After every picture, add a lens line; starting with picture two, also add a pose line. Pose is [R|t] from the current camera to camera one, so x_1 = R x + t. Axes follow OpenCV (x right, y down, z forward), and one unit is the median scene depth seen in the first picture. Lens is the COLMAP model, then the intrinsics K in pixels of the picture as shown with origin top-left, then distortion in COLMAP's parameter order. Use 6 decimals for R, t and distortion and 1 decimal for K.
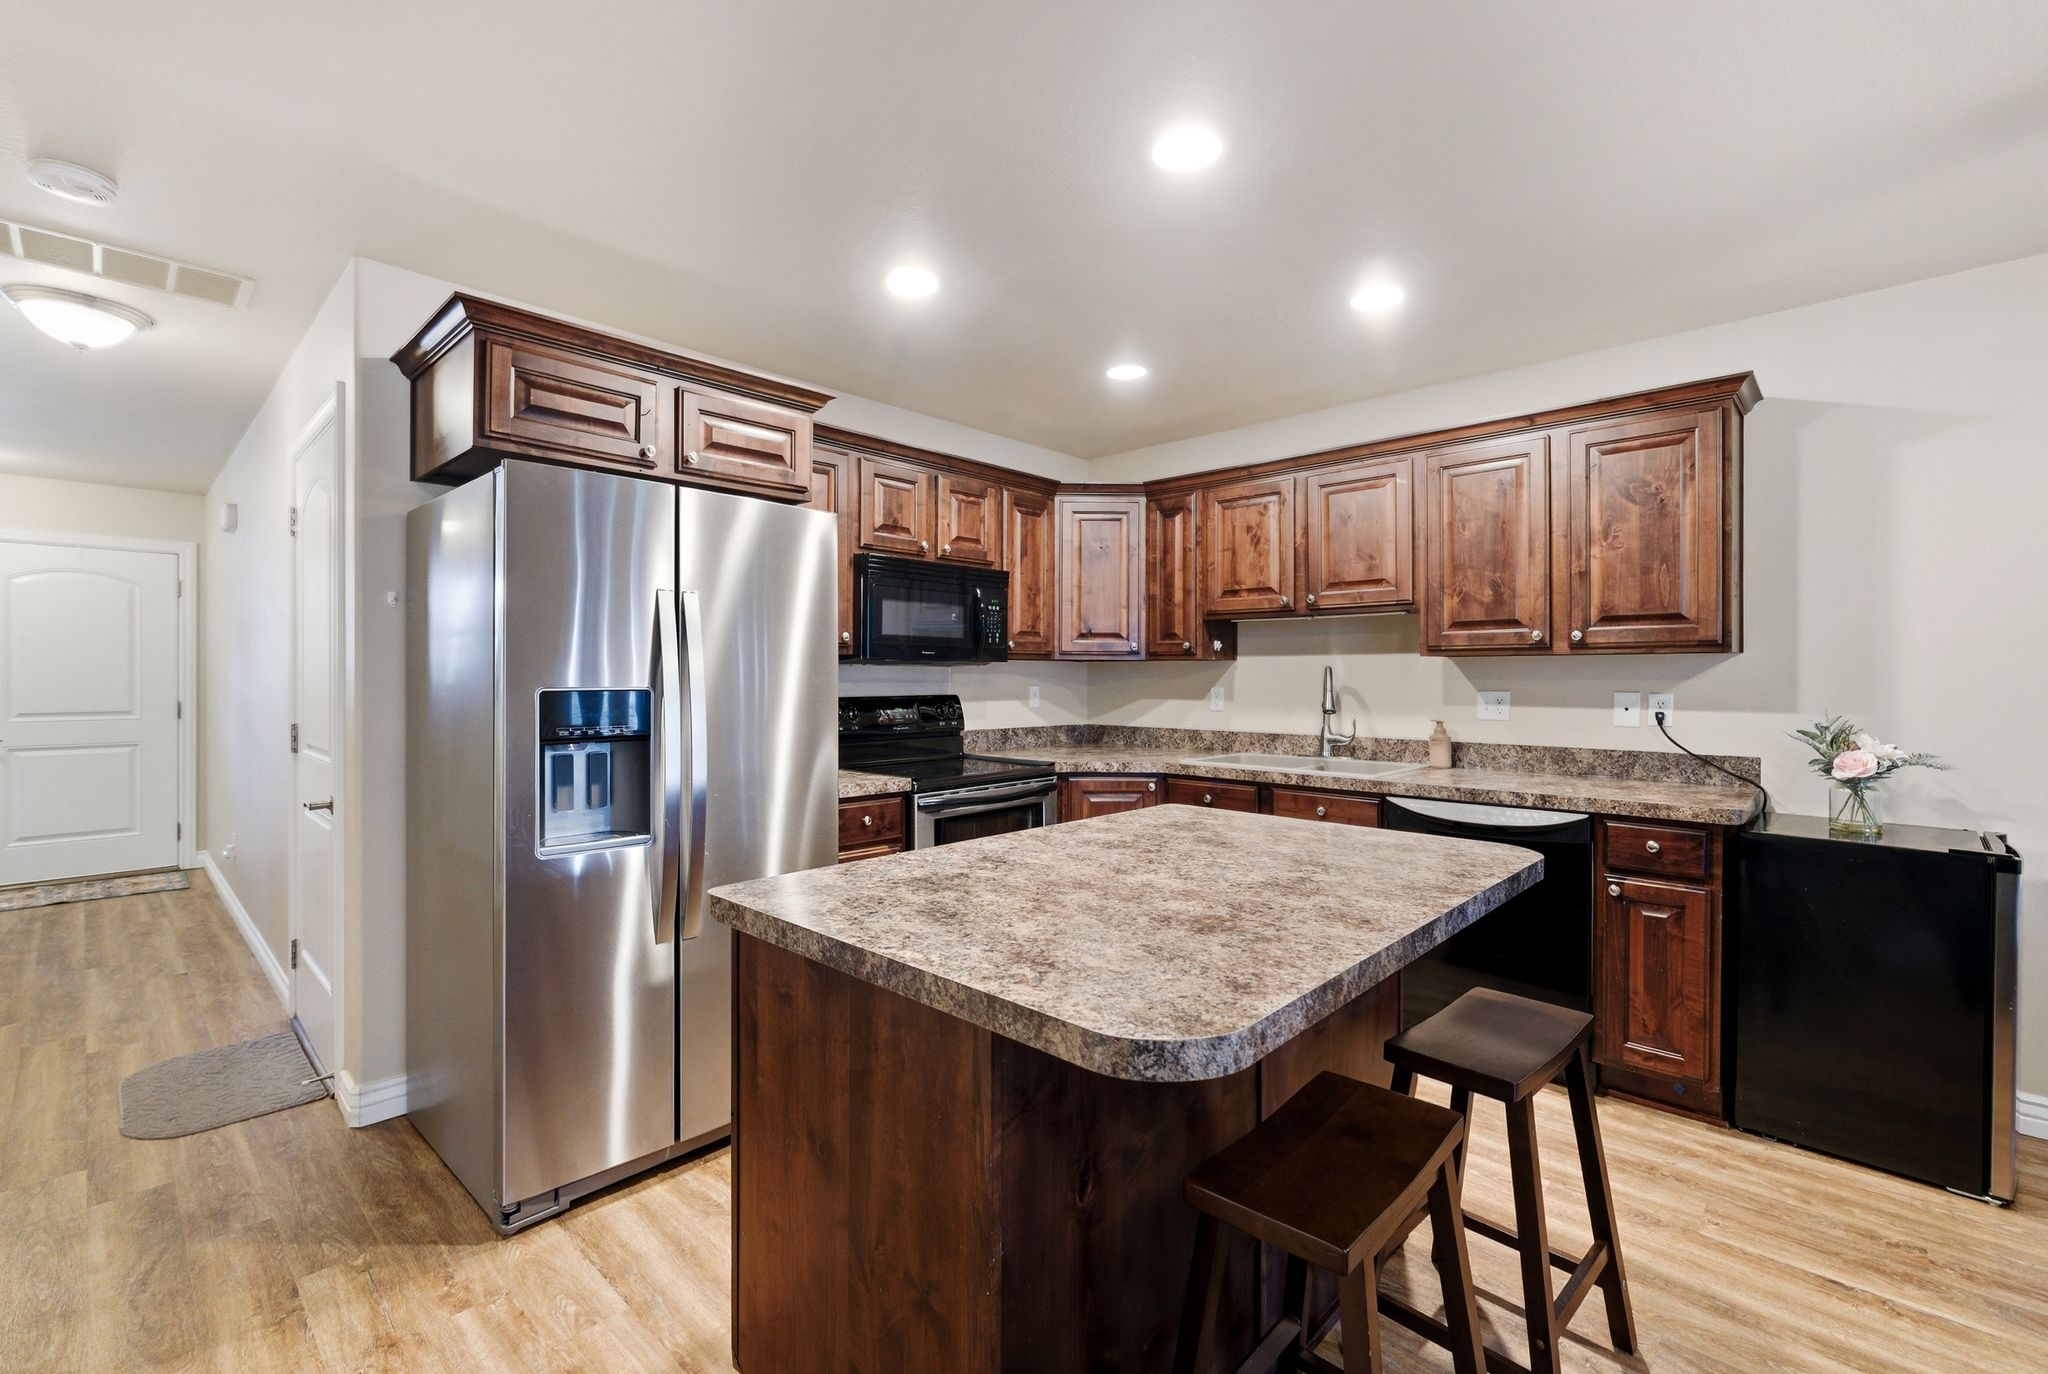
lens RADIAL K [[884.5, 0, 1021.6], [0, 884.5, 680.2], [0, 0, 1]] dist [-0.000169, 0.000351]
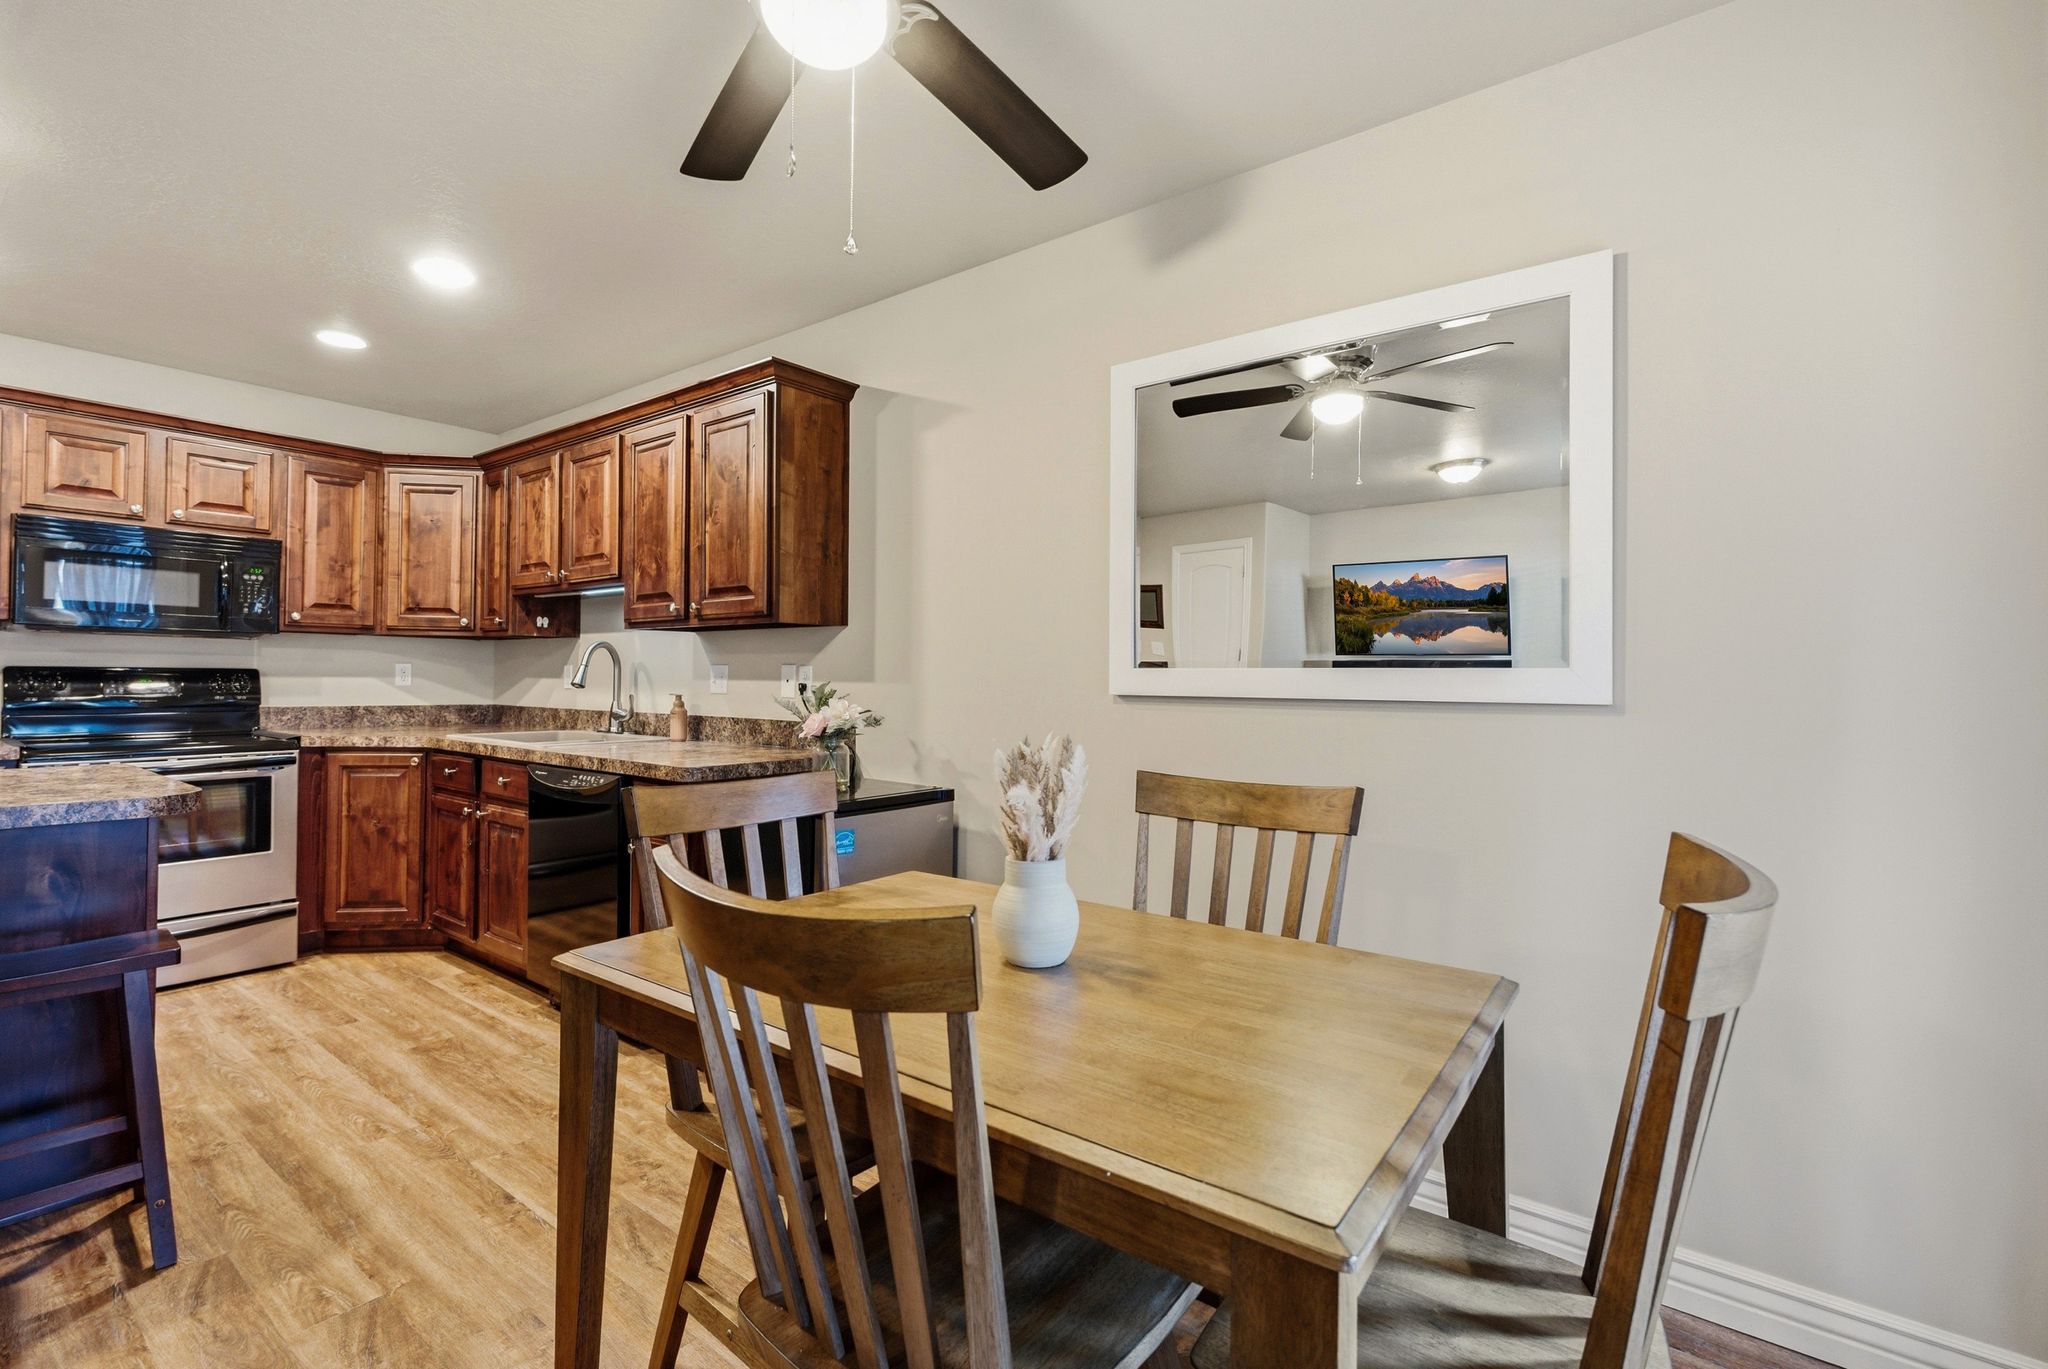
lens RADIAL K [[905.9, 0, 1025.5], [0, 905.9, 671.3], [0, 0, 1]] dist [-0.003342, -0.000586]
pose [[0.993579, 0.009292, 0.112759, 0.775742], [-0.007832, 0.999880, -0.013386, 0.030723], [-0.112870, 0.012417, 0.993532, -0.084972]]
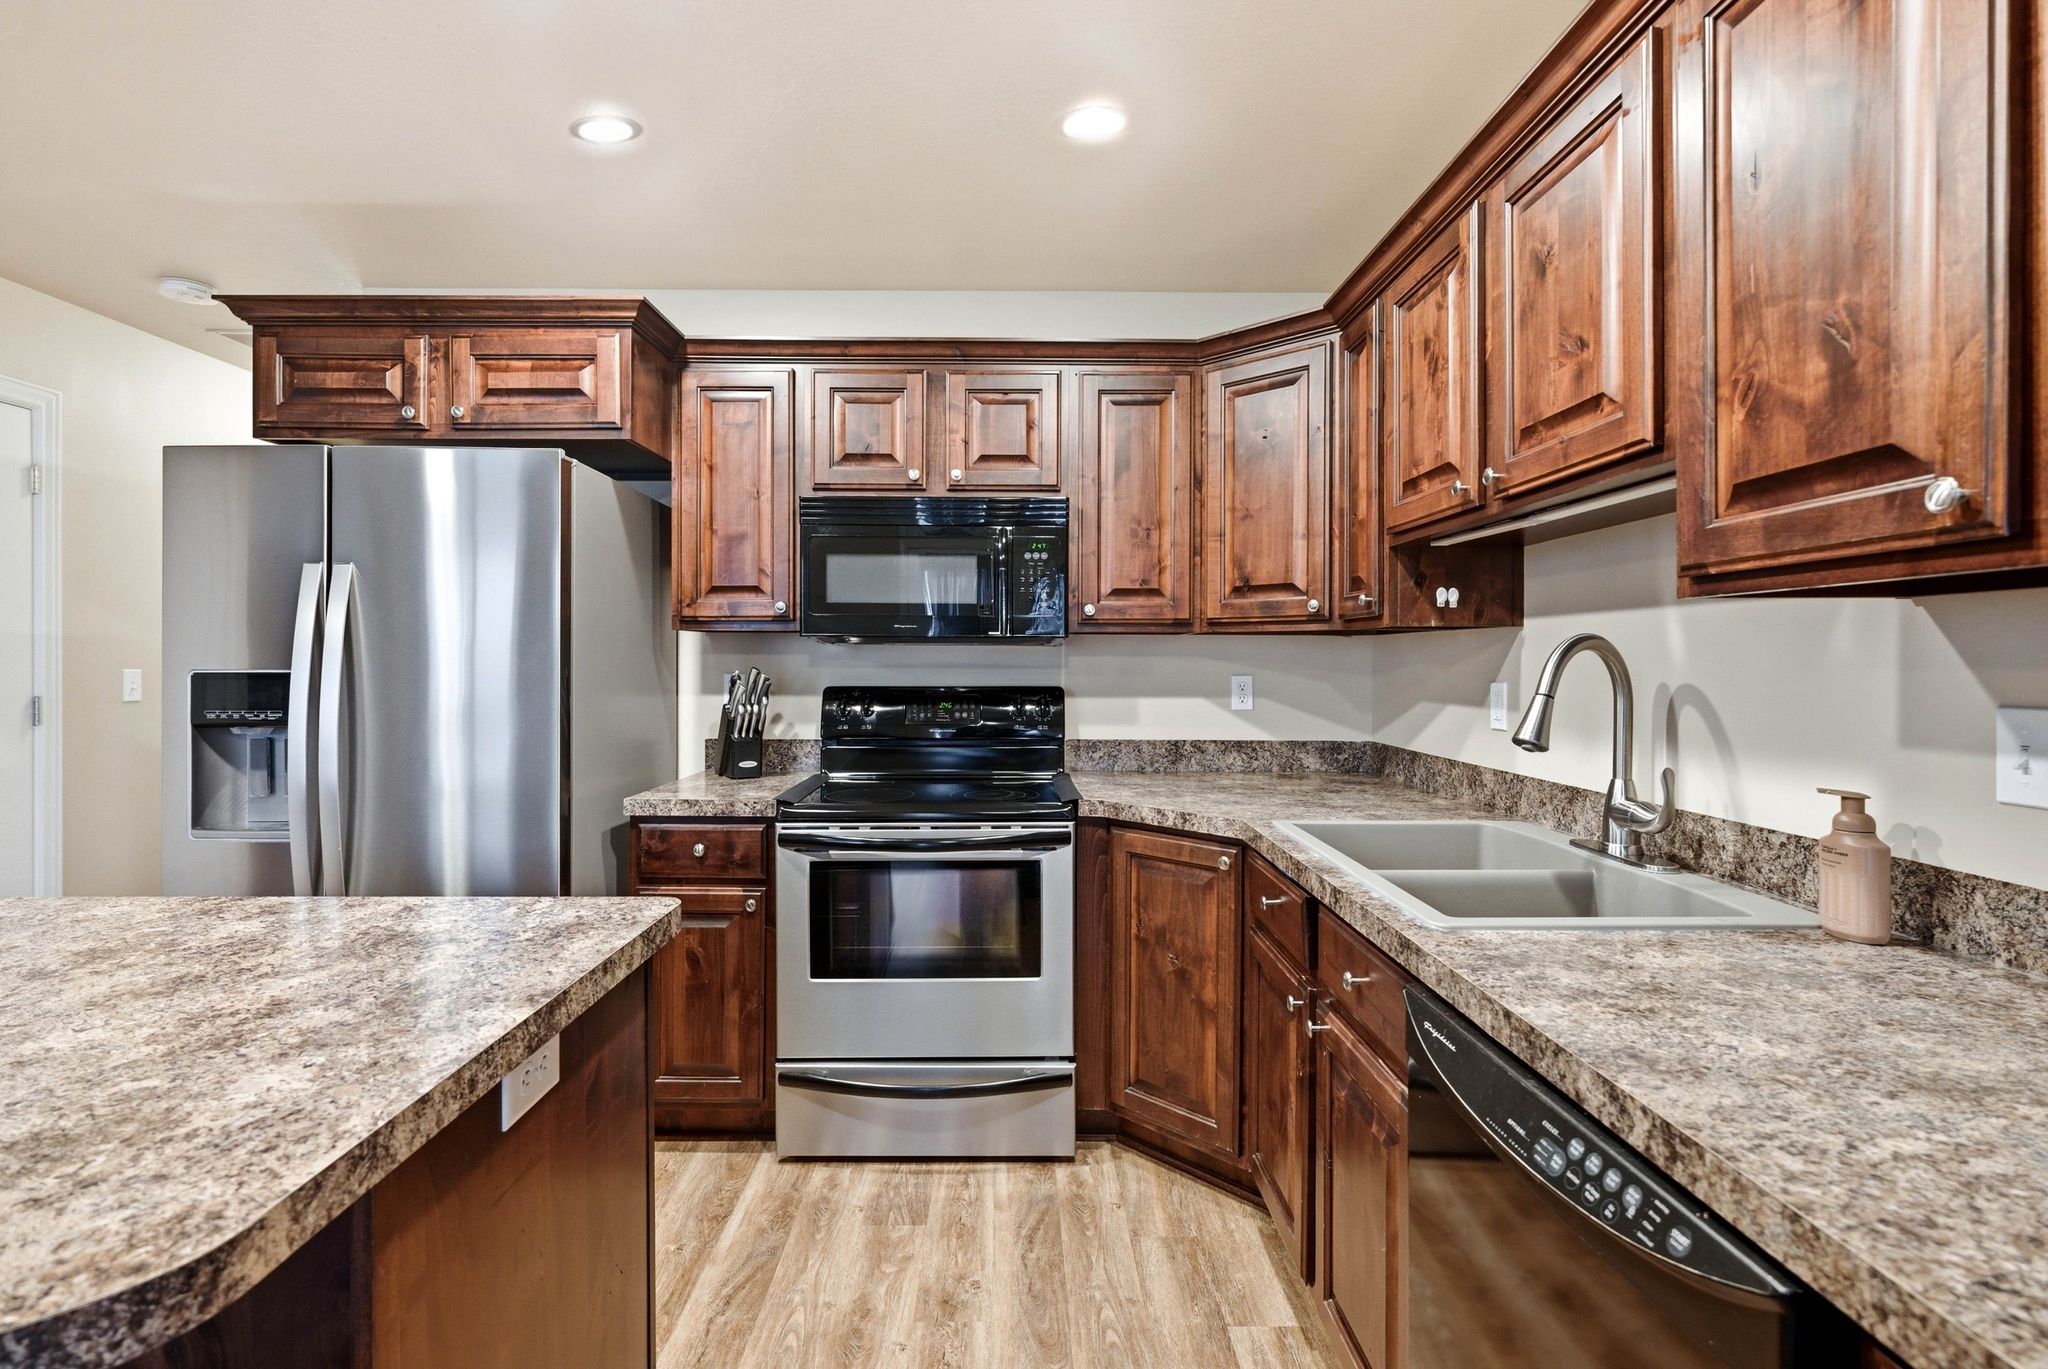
lens RADIAL K [[964.6, 0, 1019.7], [0, 964.6, 663.1], [0, 0, 1]] dist [-0.002763, -0.000319]
pose [[0.695236, 0.002139, -0.718779, 0.530439], [-0.005251, 0.999984, -0.002103, -0.000108], [0.718763, 0.005236, 0.695236, 0.546186]]
